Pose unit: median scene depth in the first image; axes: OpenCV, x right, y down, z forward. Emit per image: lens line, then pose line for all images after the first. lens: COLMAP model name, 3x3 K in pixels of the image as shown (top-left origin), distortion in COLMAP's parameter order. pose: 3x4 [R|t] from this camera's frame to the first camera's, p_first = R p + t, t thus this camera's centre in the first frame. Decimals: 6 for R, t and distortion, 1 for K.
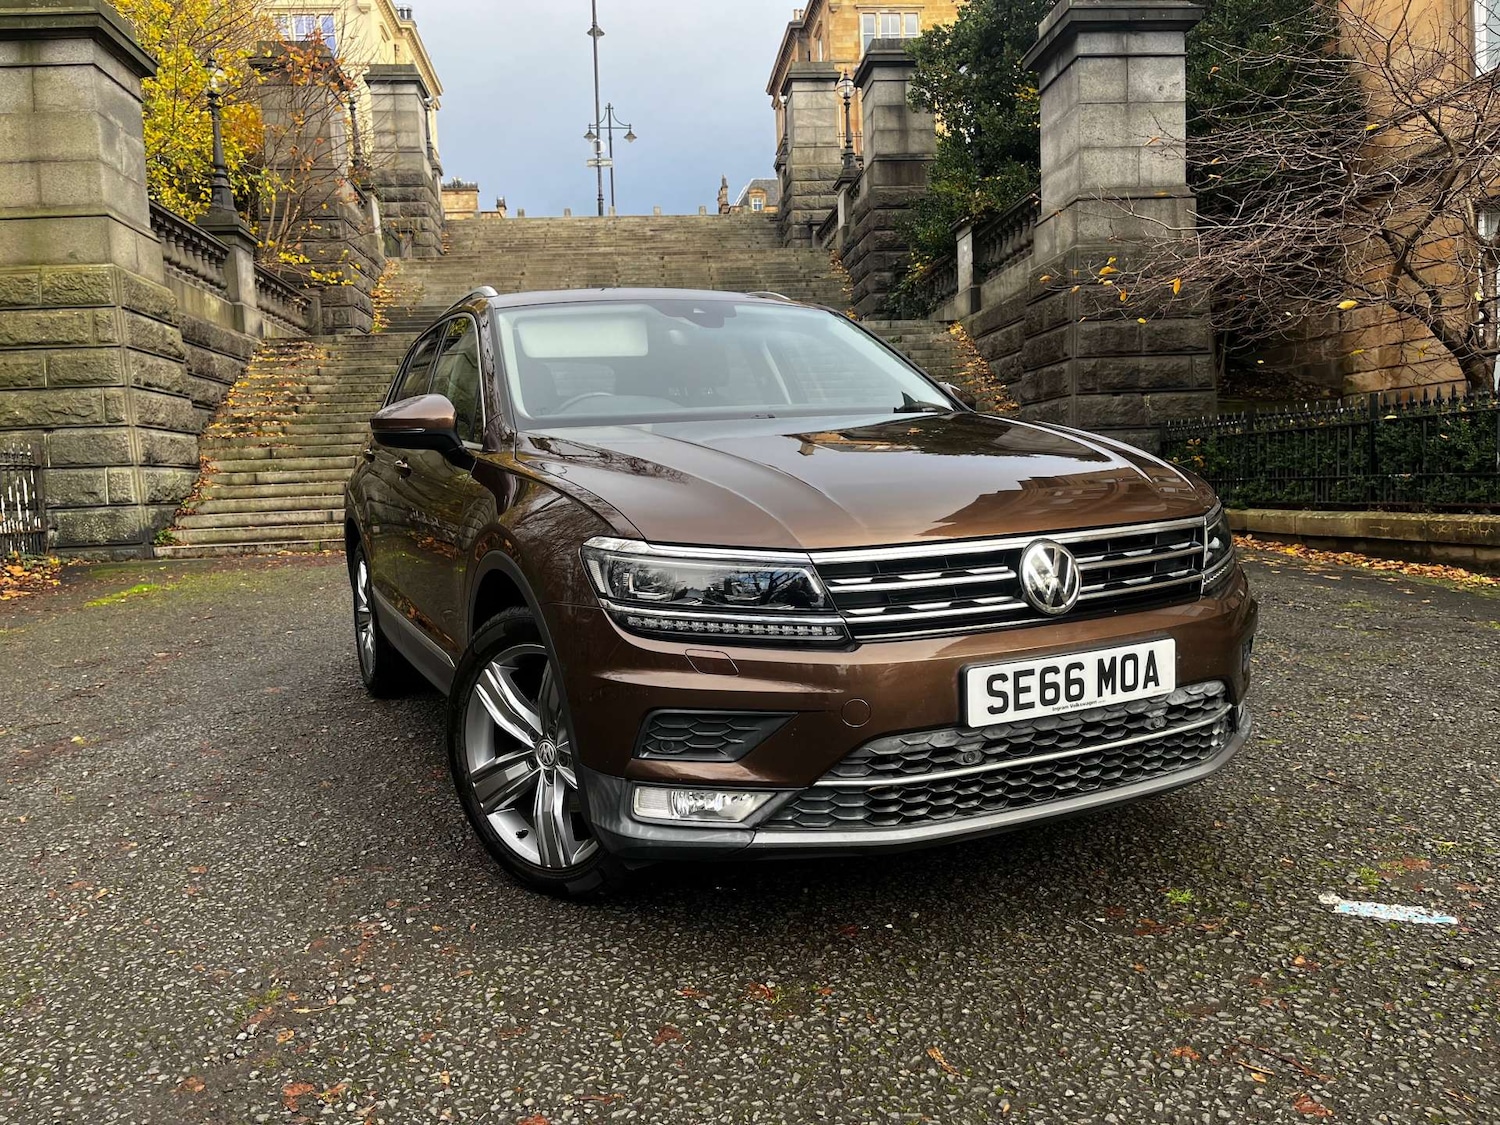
lens RADIAL K [[1138.6, 0, 740.2], [0, 1138.6, 566.3], [0, 0, 1]] dist [0.058709, -0.077049]
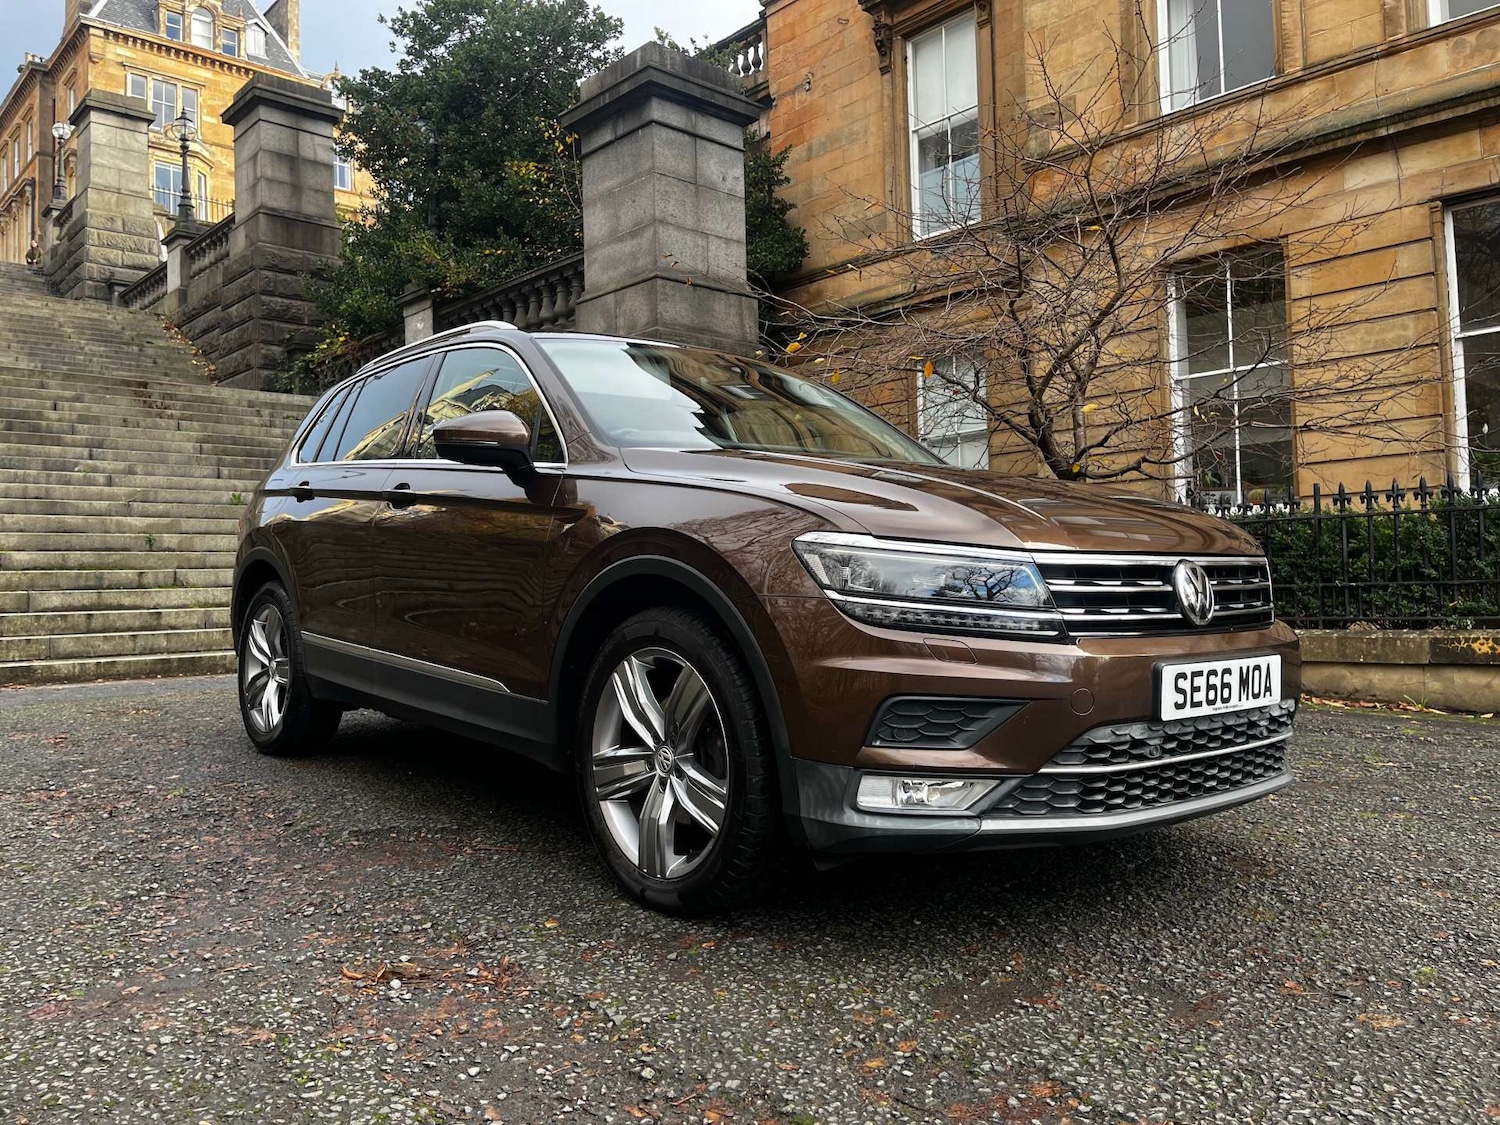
lens RADIAL K [[1135.0, 0, 739.8], [0, 1135.0, 549.5], [0, 0, 1]] dist [0.075612, -0.104986]
pose [[0.794104, 0.039895, 0.606471, -0.160284], [0.038176, 0.992599, -0.115282, -0.008898], [-0.606582, 0.114698, 0.786704, 0.274587]]
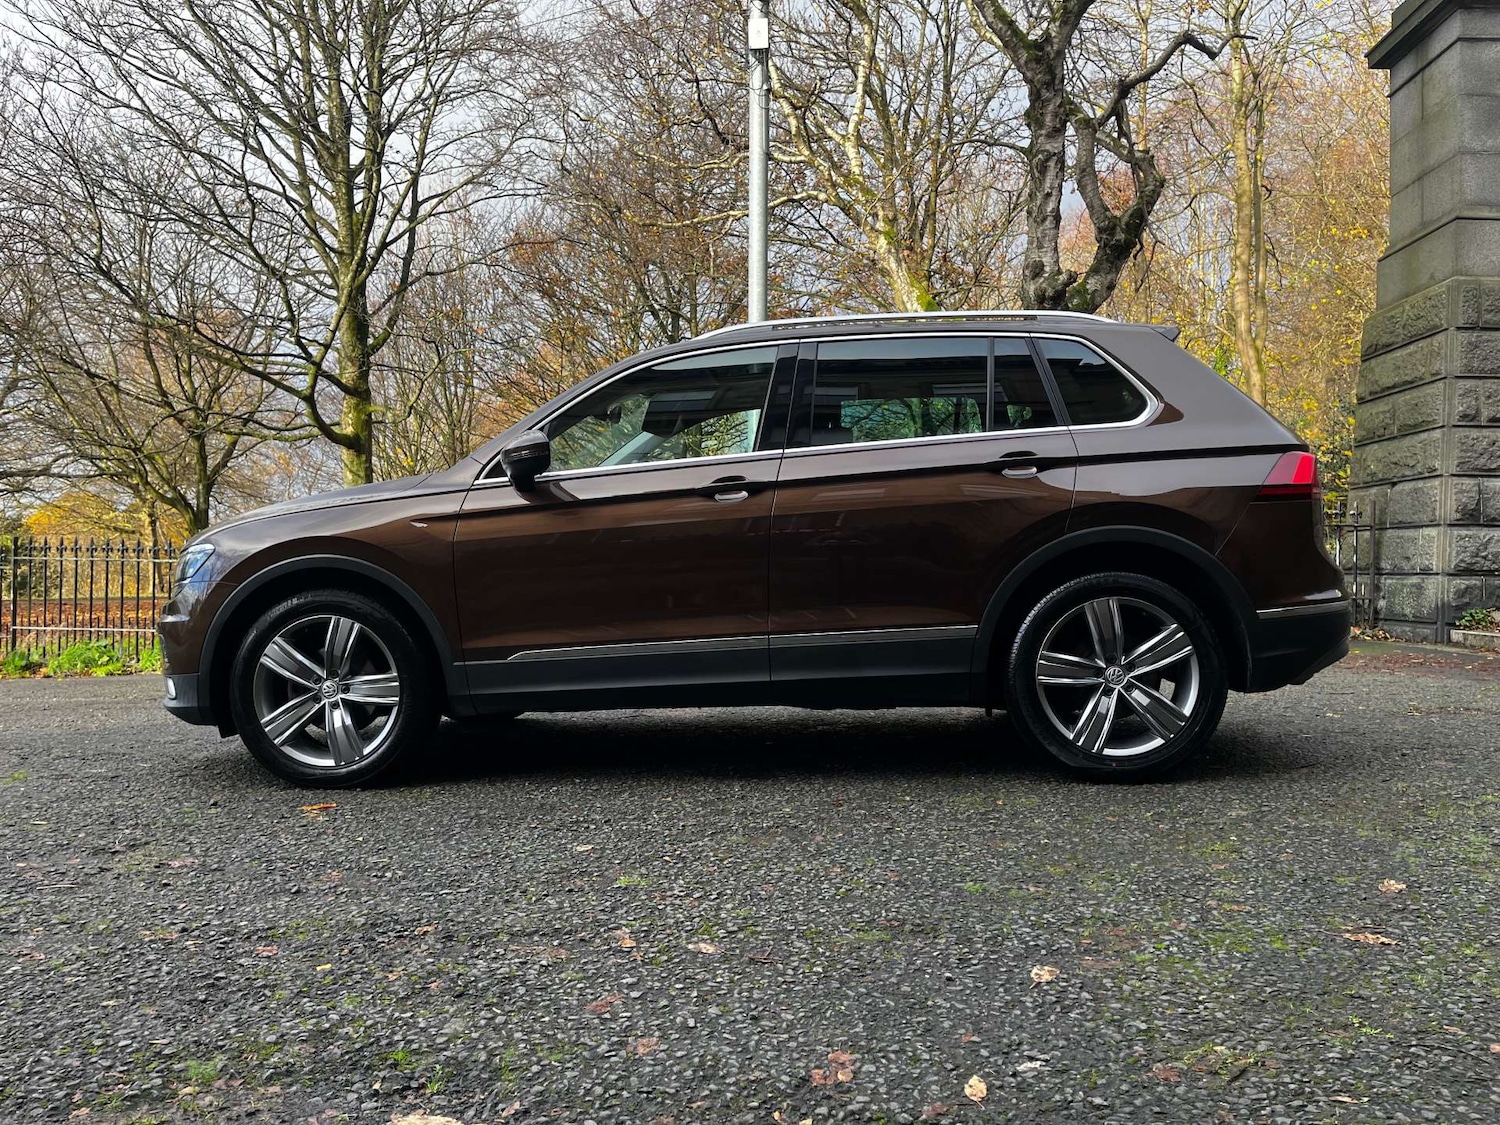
lens RADIAL K [[1135.7, 0, 746.7], [0, 1135.7, 567.3], [0, 0, 1]] dist [0.073932, -0.104005]
pose [[-0.153602, 0.034719, -0.987523, 0.283101], [-0.084947, 0.995219, 0.048203, -0.047663], [0.984475, 0.091291, -0.149919, 0.551216]]
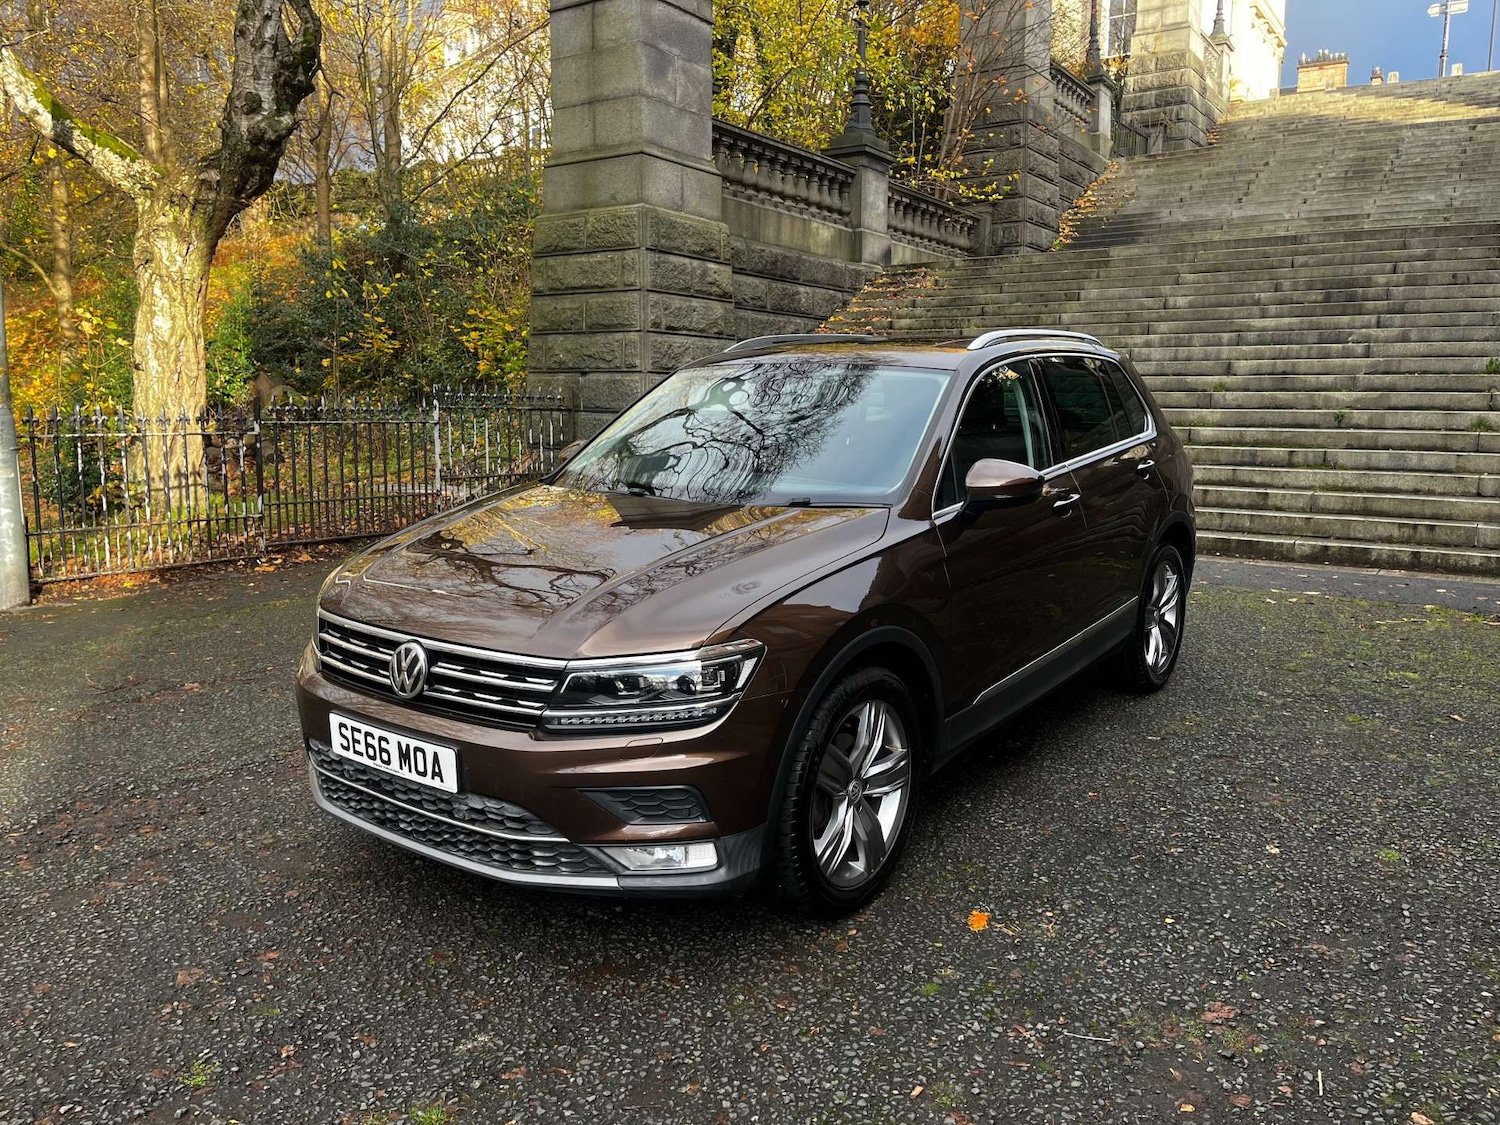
lens RADIAL K [[1135.7, 0, 746.7], [0, 1135.7, 567.3], [0, 0, 1]] dist [0.073932, -0.104005]
pose [[0.764847, 0.139010, -0.629036, 0.149201], [-0.087952, 0.989831, 0.111801, -0.061921], [0.638180, -0.030186, 0.769295, 0.254890]]
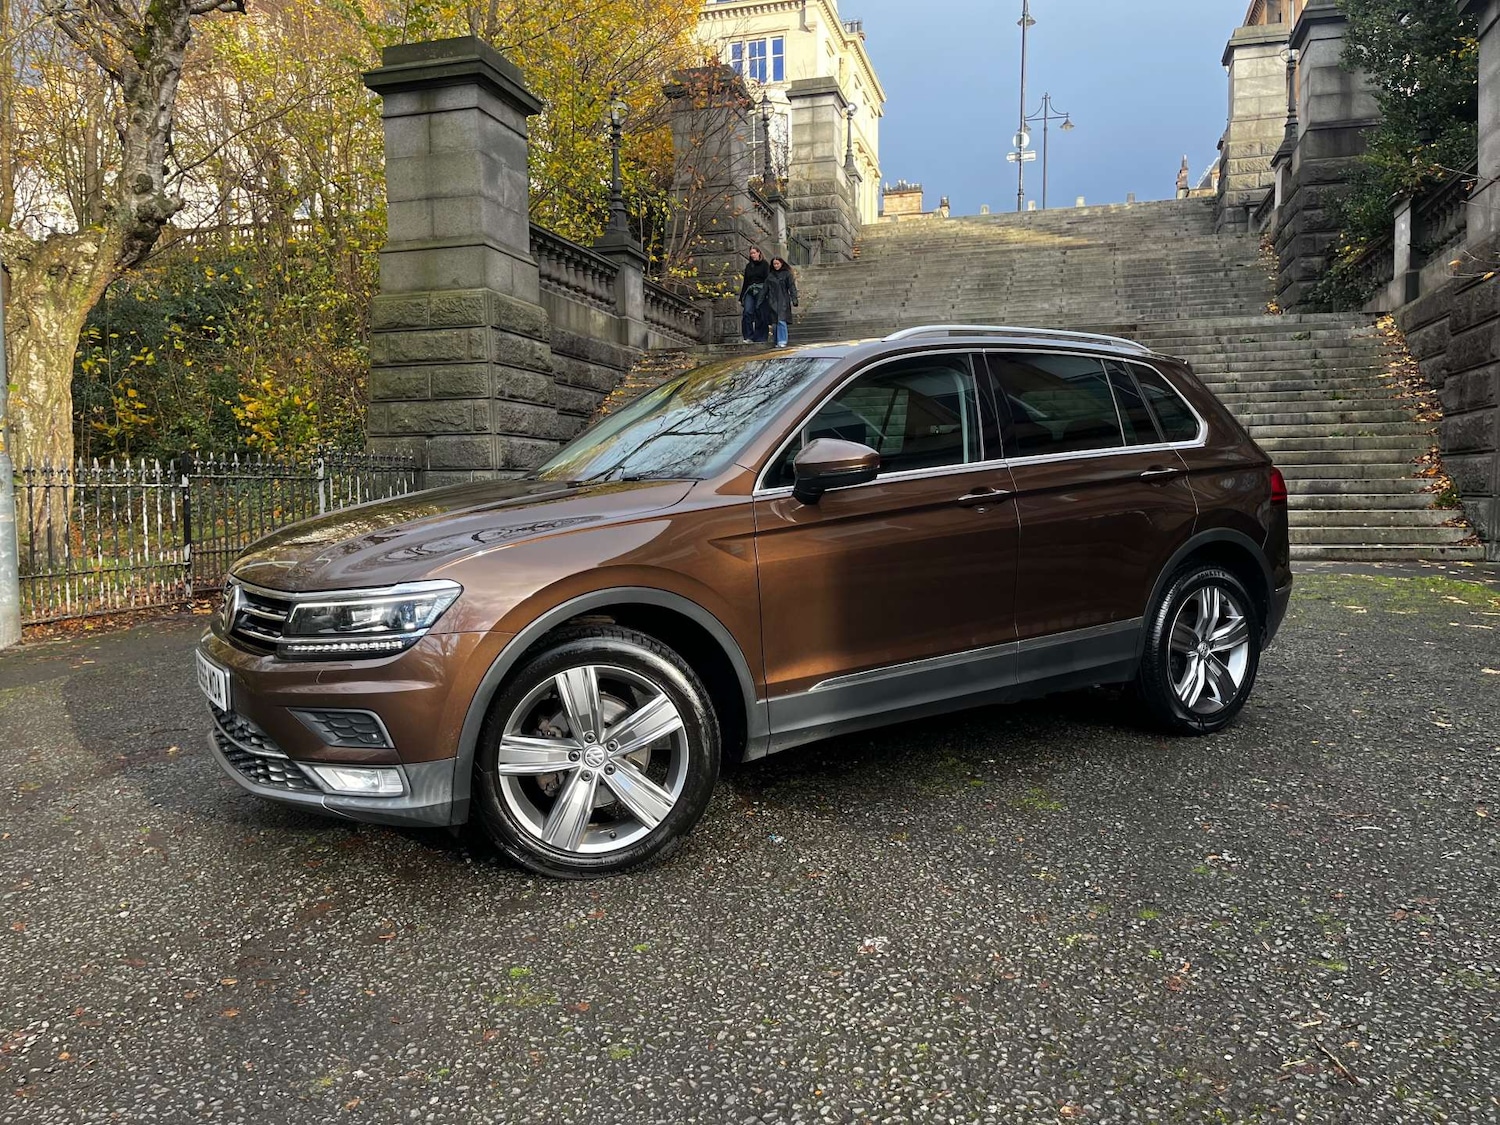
lens RADIAL K [[1139.4, 0, 753.5], [0, 1139.4, 556.1], [0, 0, 1]] dist [0.058510, -0.075232]
pose [[0.931706, 0.050188, -0.359730, 0.090028], [-0.052375, 0.998621, 0.003670, -0.018359], [0.359418, 0.015421, 0.933049, 0.055118]]
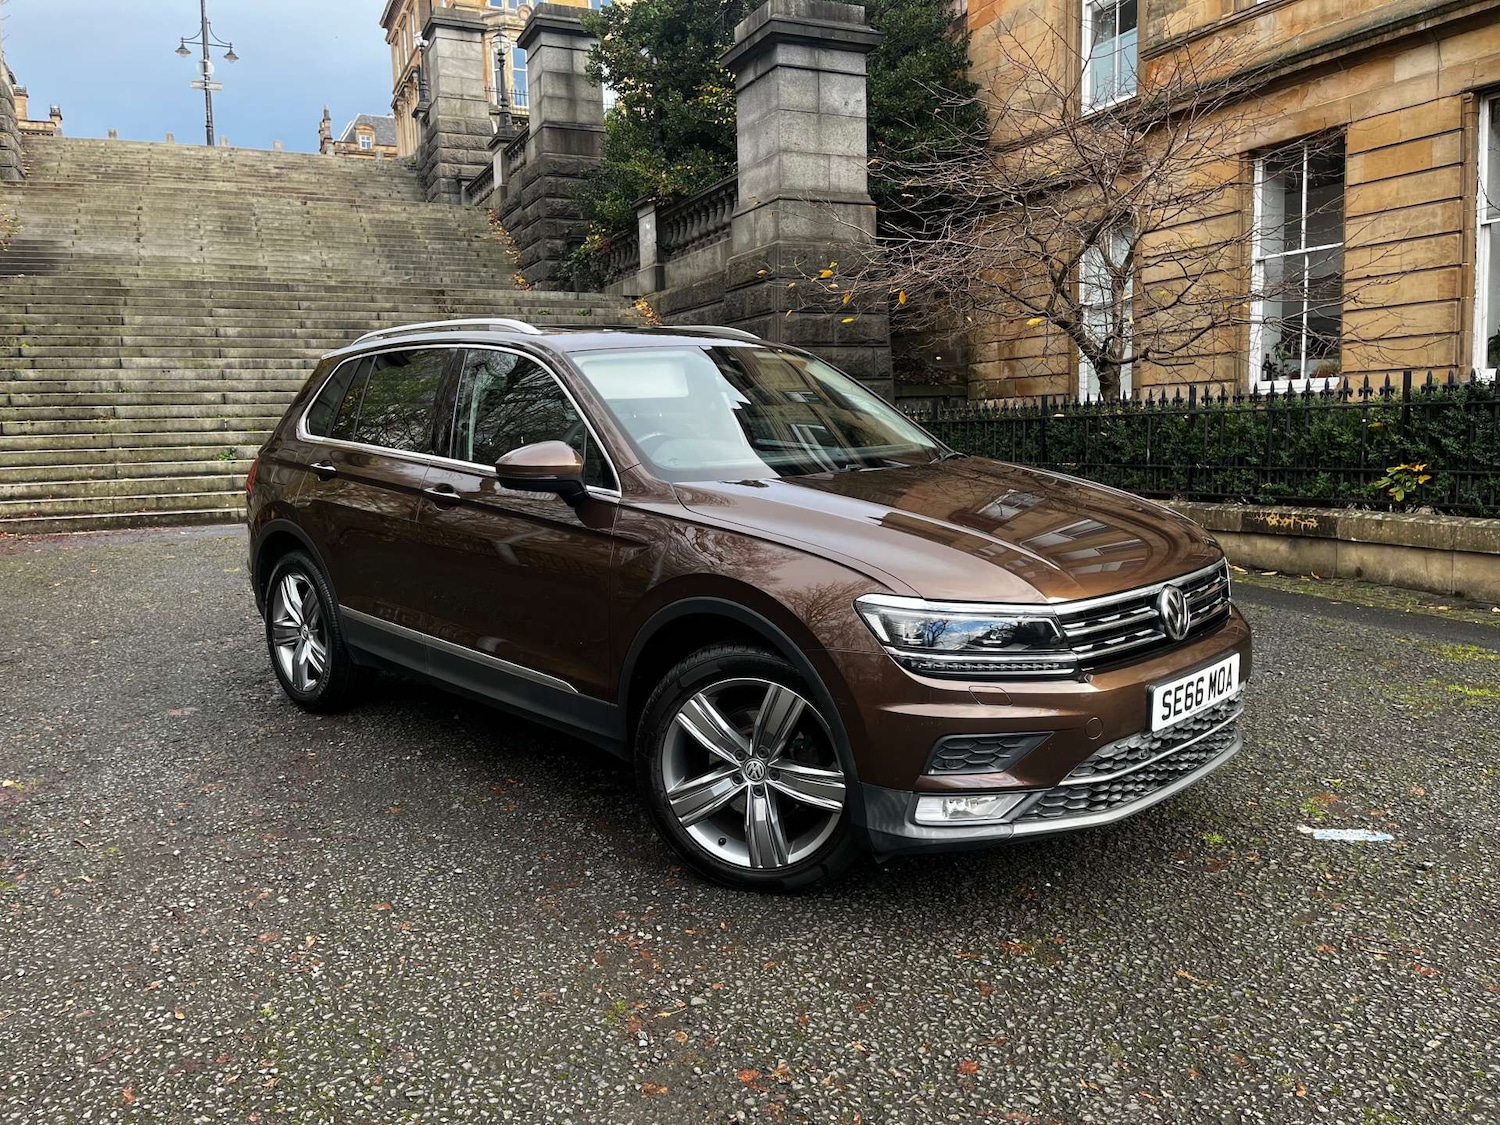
lens RADIAL K [[1136.4, 0, 740.1], [0, 1136.4, 553.8], [0, 0, 1]] dist [0.068417, -0.092469]
pose [[0.943520, -0.020203, 0.330698, -0.095426], [0.010934, 0.999494, 0.029865, -0.015494], [-0.331135, -0.024563, 0.943264, -0.013845]]
